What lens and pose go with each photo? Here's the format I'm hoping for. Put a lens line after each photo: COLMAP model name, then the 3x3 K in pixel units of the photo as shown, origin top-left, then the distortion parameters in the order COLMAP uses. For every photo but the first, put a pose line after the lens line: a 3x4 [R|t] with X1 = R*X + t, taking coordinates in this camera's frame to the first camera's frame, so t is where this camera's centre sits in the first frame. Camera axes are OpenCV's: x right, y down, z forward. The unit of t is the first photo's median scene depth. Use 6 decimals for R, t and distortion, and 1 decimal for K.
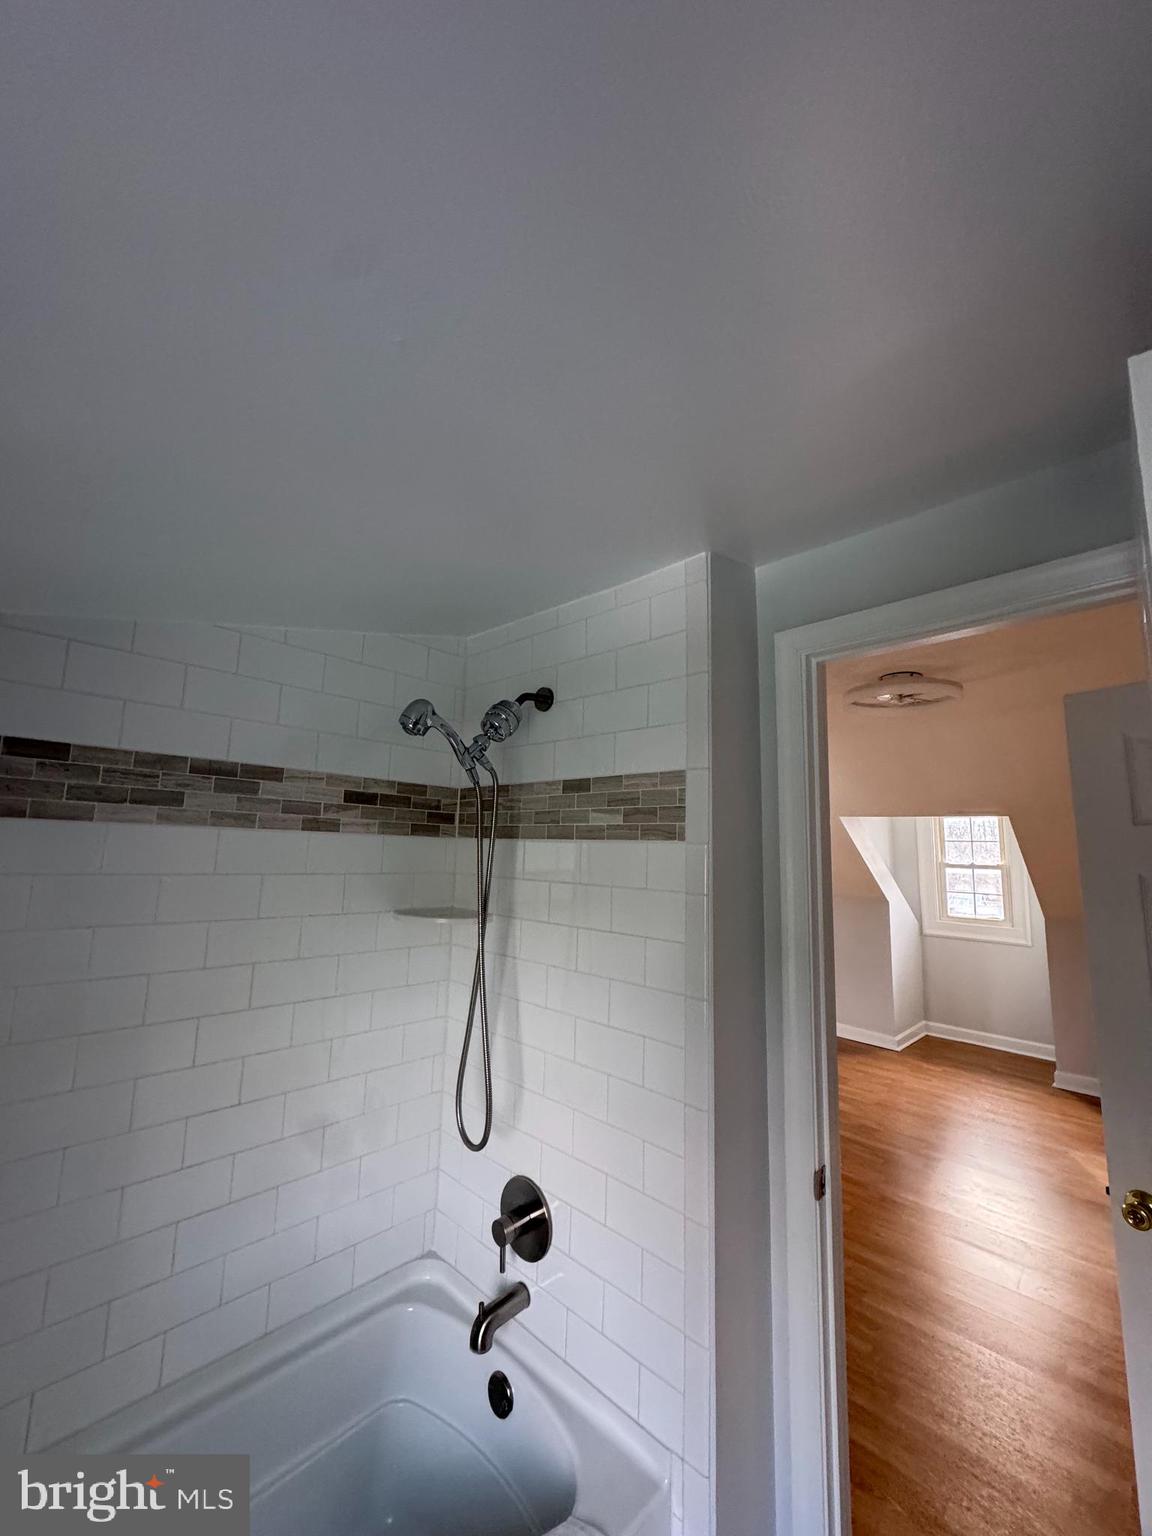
lens RADIAL K [[604.7, 0, 576.6], [0, 604.7, 767.1], [0, 0, 1]] dist [-0.003231, -0.000366]
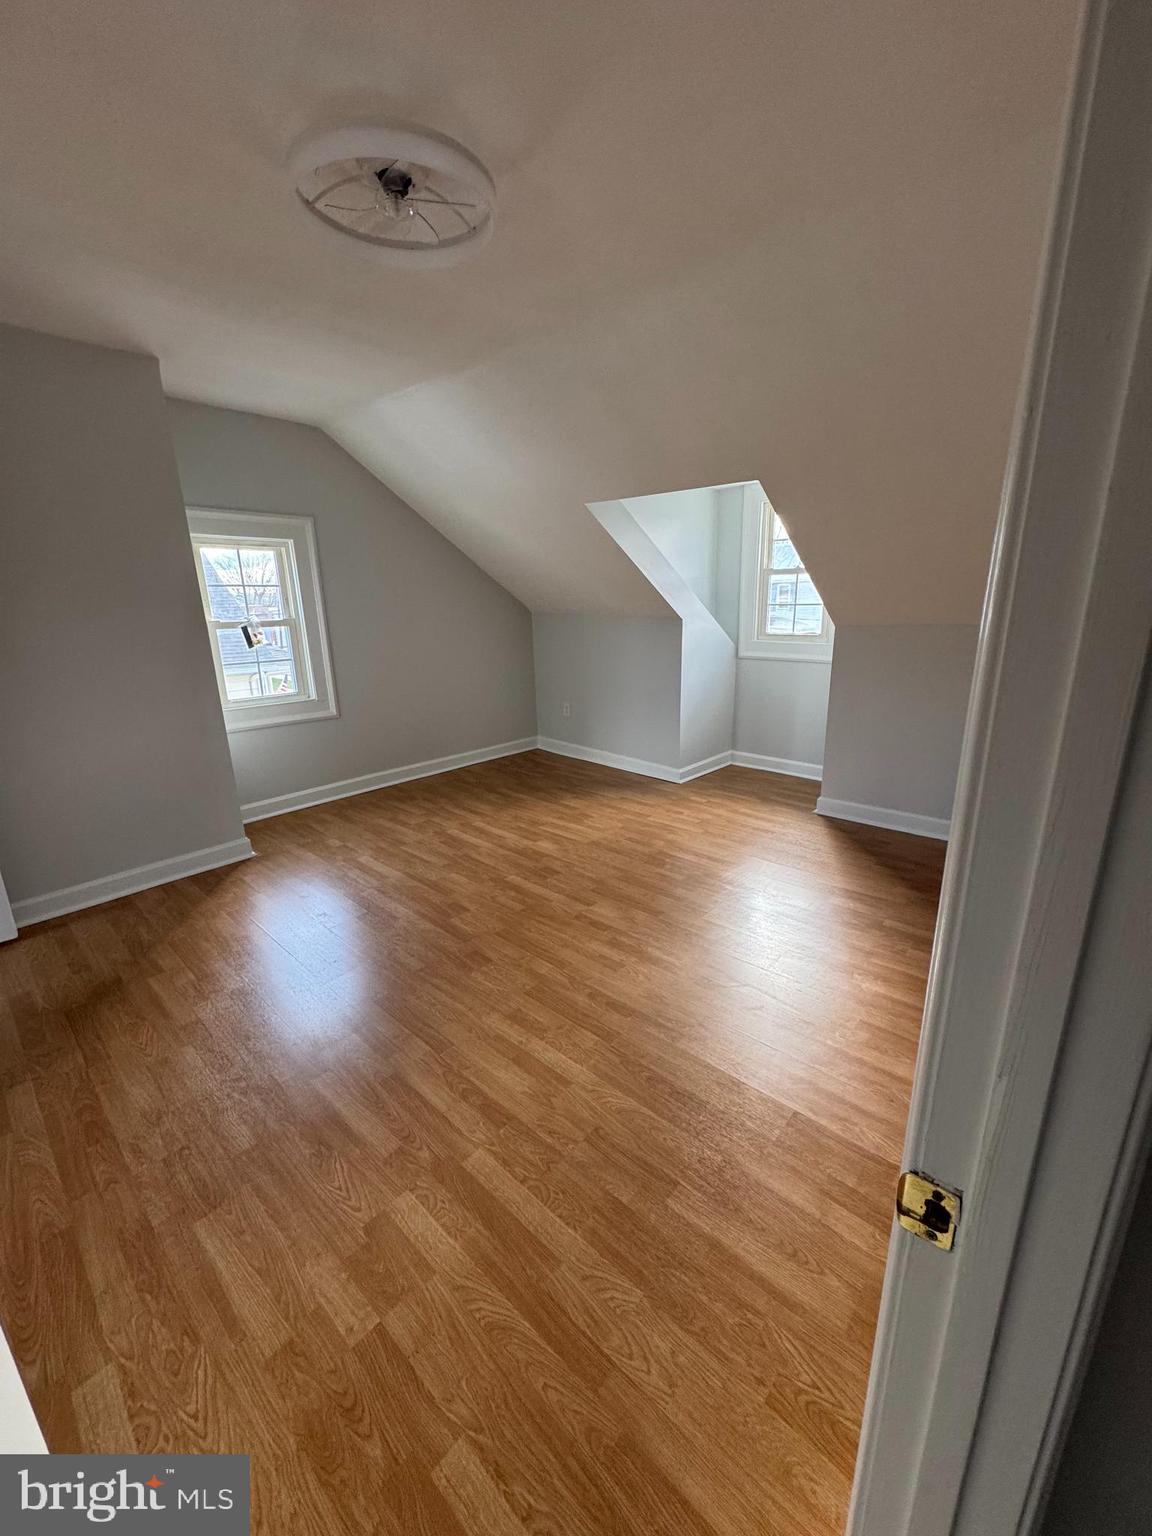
lens RADIAL K [[604.7, 0, 577.2], [0, 604.7, 771.6], [0, 0, 1]] dist [-0.003231, -0.000366]
pose [[0.998631, -0.051510, 0.009074, 0.359519], [0.043429, 0.913294, 0.404979, 0.074220], [-0.029148, -0.404031, 0.914281, 0.169575]]
